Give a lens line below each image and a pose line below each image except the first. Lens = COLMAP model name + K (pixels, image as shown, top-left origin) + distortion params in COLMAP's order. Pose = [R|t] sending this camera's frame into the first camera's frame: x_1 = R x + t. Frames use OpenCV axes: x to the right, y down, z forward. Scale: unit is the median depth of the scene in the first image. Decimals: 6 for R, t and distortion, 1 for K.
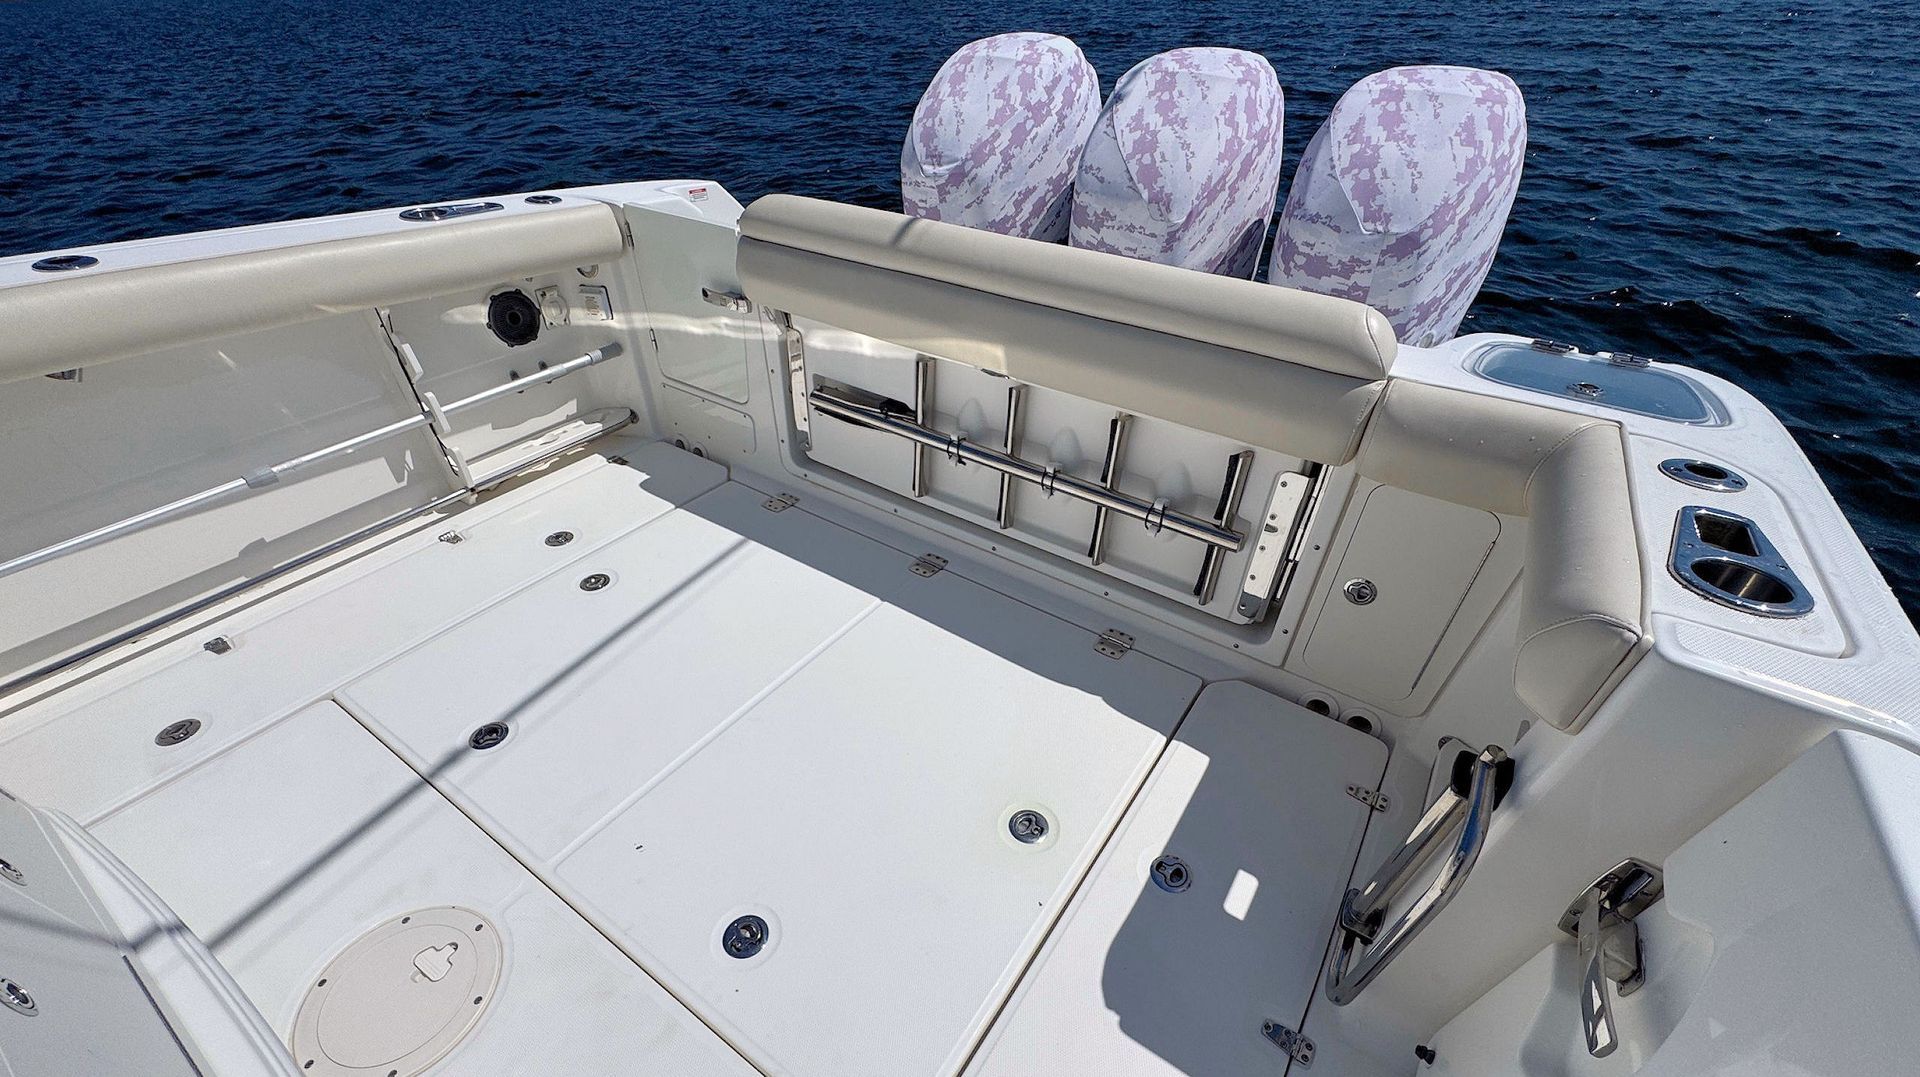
lens RADIAL K [[751.8, 0, 968.6], [0, 751.8, 602.7], [0, 0, 1]] dist [0.010867, -0.010047]
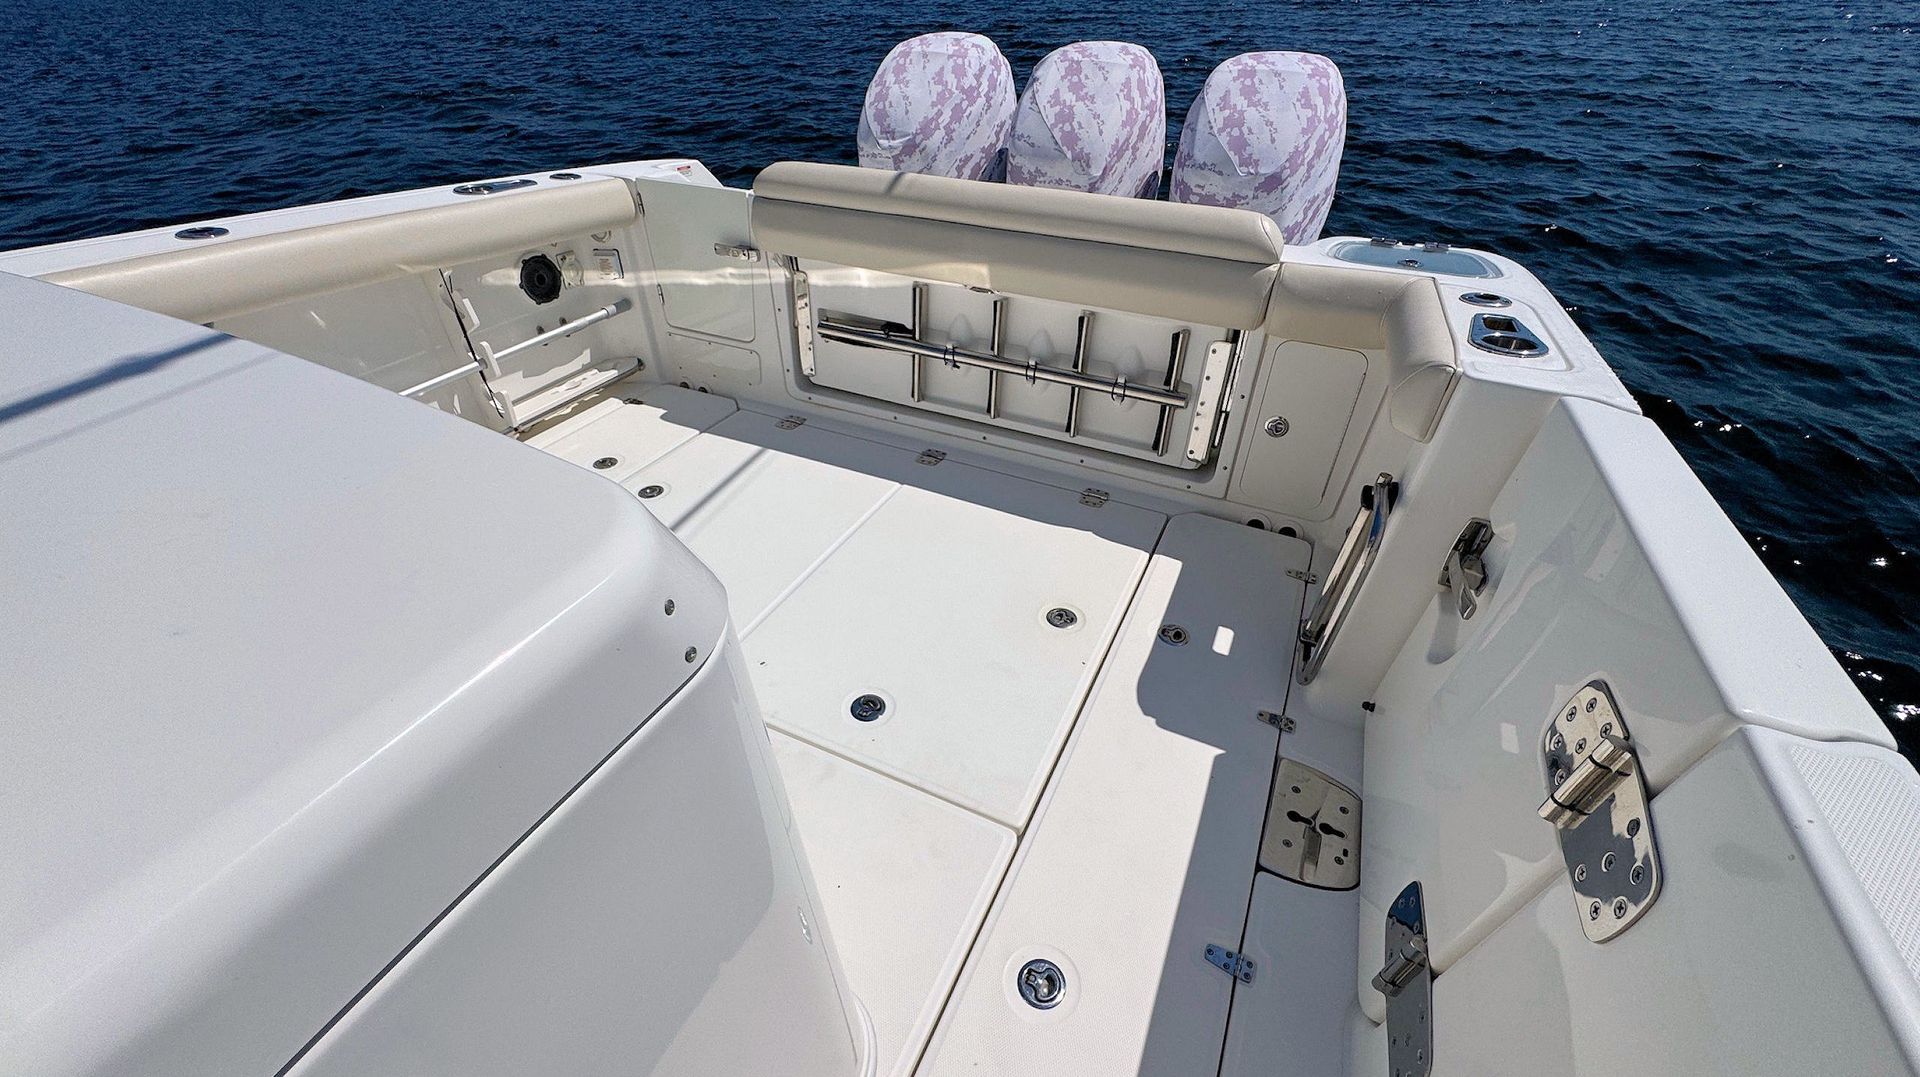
lens RADIAL K [[746.5, 0, 960.0], [0, 746.5, 538.5], [0, 0, 1]] dist [0.001605, -0.000100]
pose [[0.988538, -0.094102, 0.118055, -0.154710], [0.100034, 0.993950, -0.045354, 0.134210], [-0.113072, 0.056643, 0.991971, -0.180349]]
